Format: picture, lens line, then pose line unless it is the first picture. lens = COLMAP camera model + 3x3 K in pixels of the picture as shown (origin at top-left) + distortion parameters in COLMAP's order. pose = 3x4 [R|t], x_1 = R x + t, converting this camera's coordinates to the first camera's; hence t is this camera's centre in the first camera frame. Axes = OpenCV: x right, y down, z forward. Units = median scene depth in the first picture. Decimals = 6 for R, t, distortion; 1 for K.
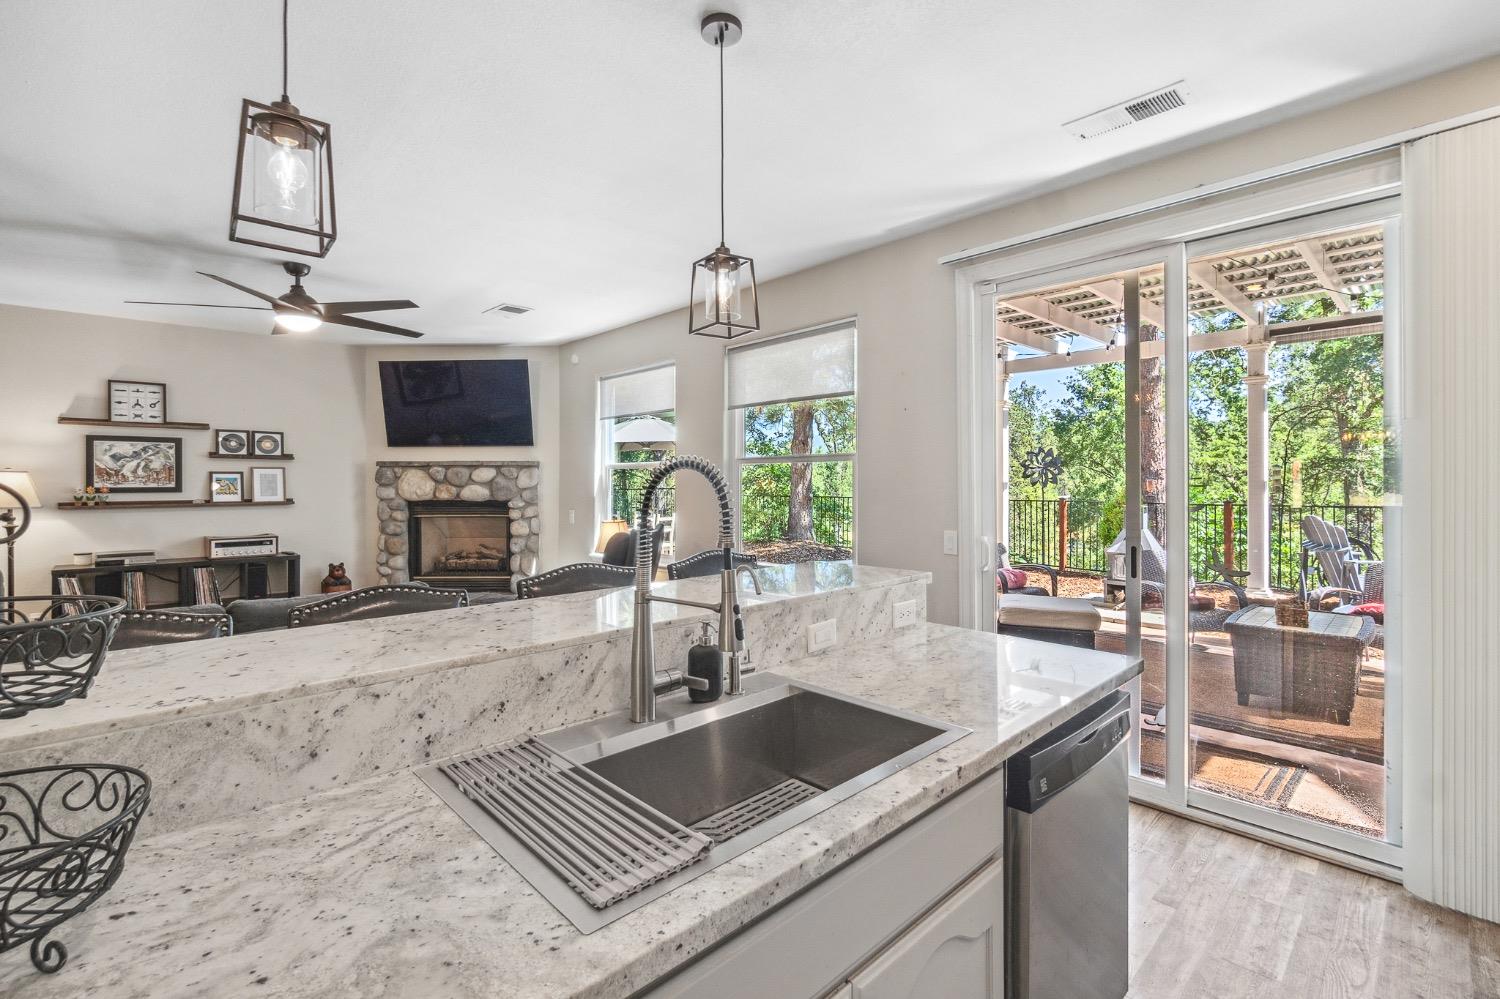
lens RADIAL K [[664.4, 0, 713.5], [0, 664.4, 498.1], [0, 0, 1]] dist [0.003273, -0.001299]
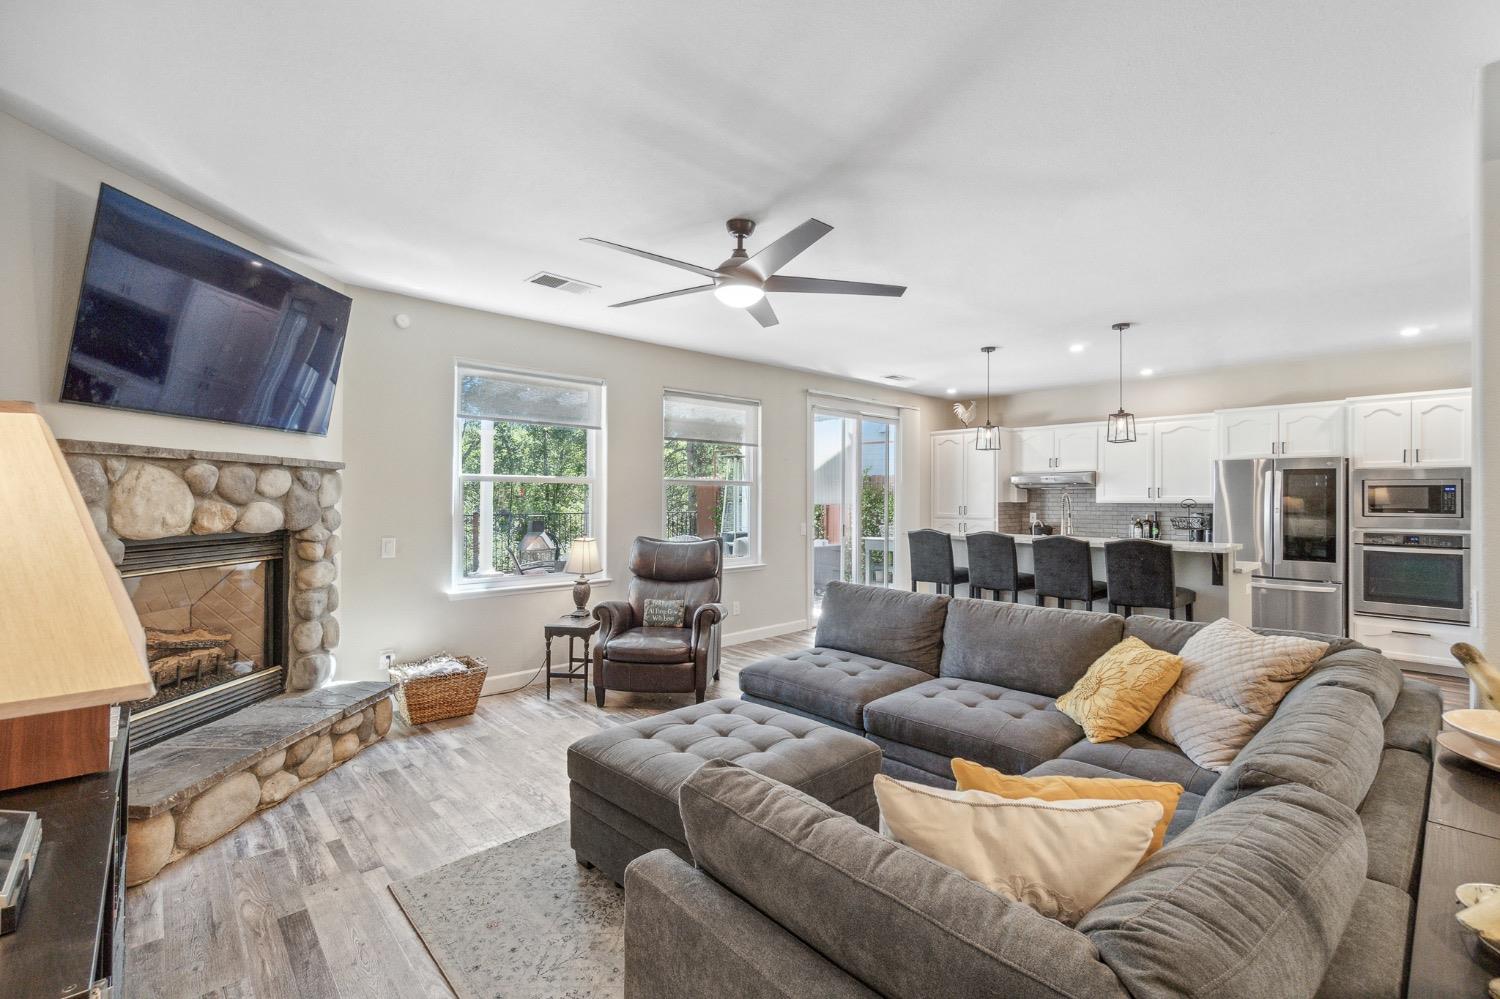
lens RADIAL K [[664.4, 0, 744.5], [0, 664.4, 495.6], [0, 0, 1]] dist [0.003273, -0.001299]
pose [[0.001732, 0.004910, 0.999986, -0.988618], [0.018902, 0.999809, -0.004942, -0.016584], [-0.999820, 0.018911, 0.001639, 0.698179]]
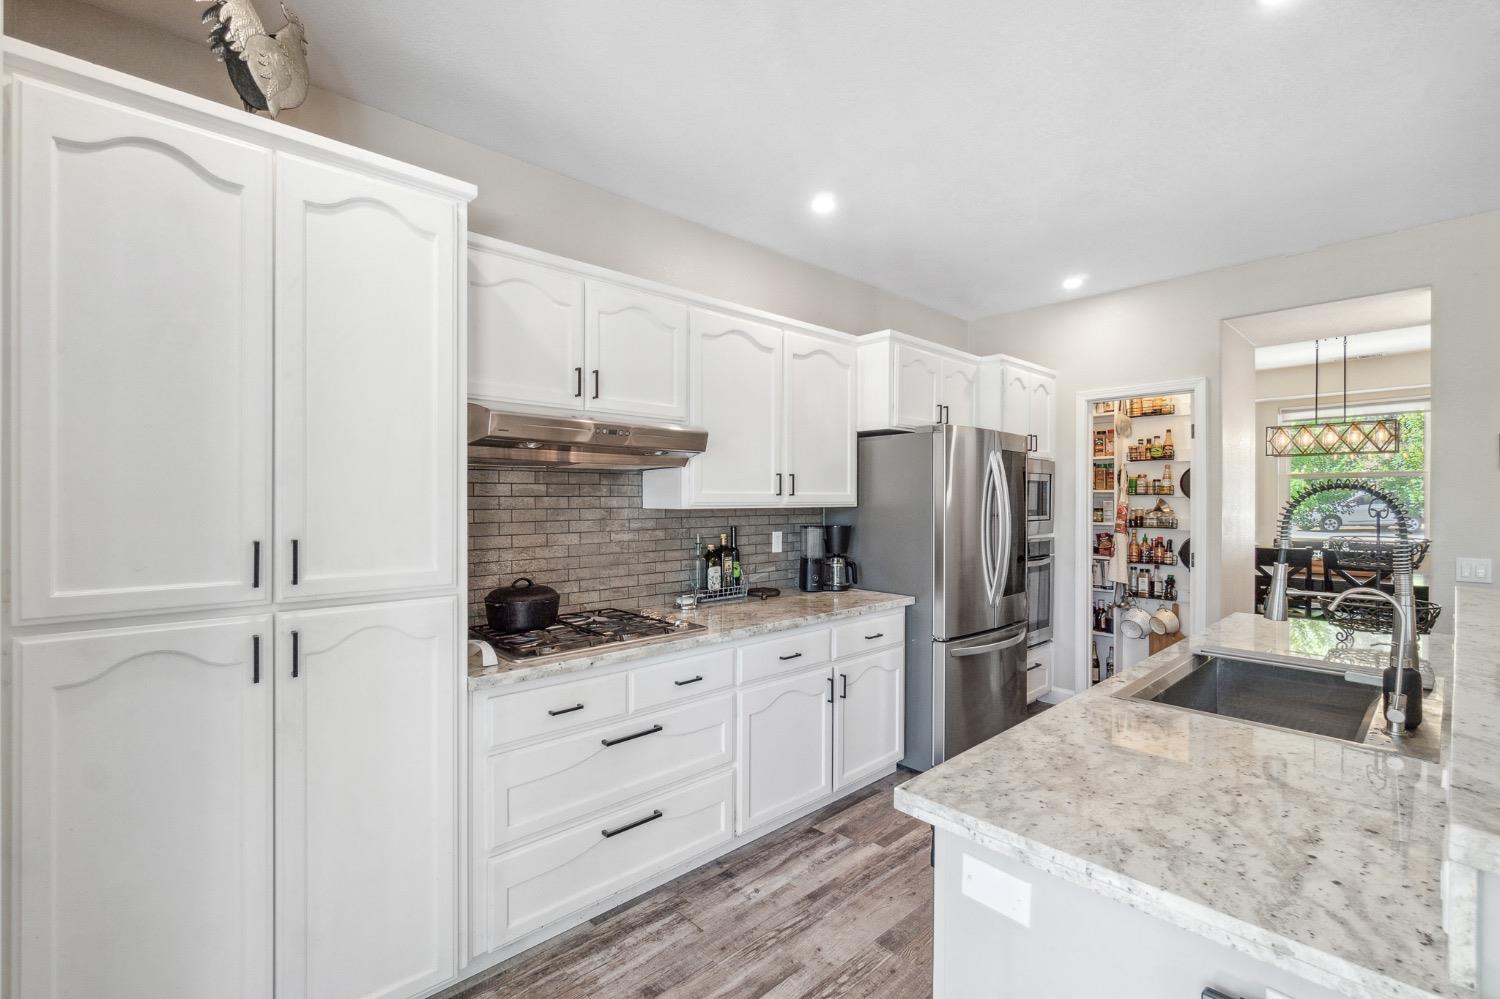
lens RADIAL K [[664.4, 0, 758.5], [0, 664.4, 505.8], [0, 0, 1]] dist [0.003273, -0.001299]
pose [[-0.999803, 0.006435, -0.018758, 0.236357], [0.005908, 0.999590, 0.028018, -0.011723], [0.018931, 0.027902, -0.999431, 0.500145]]
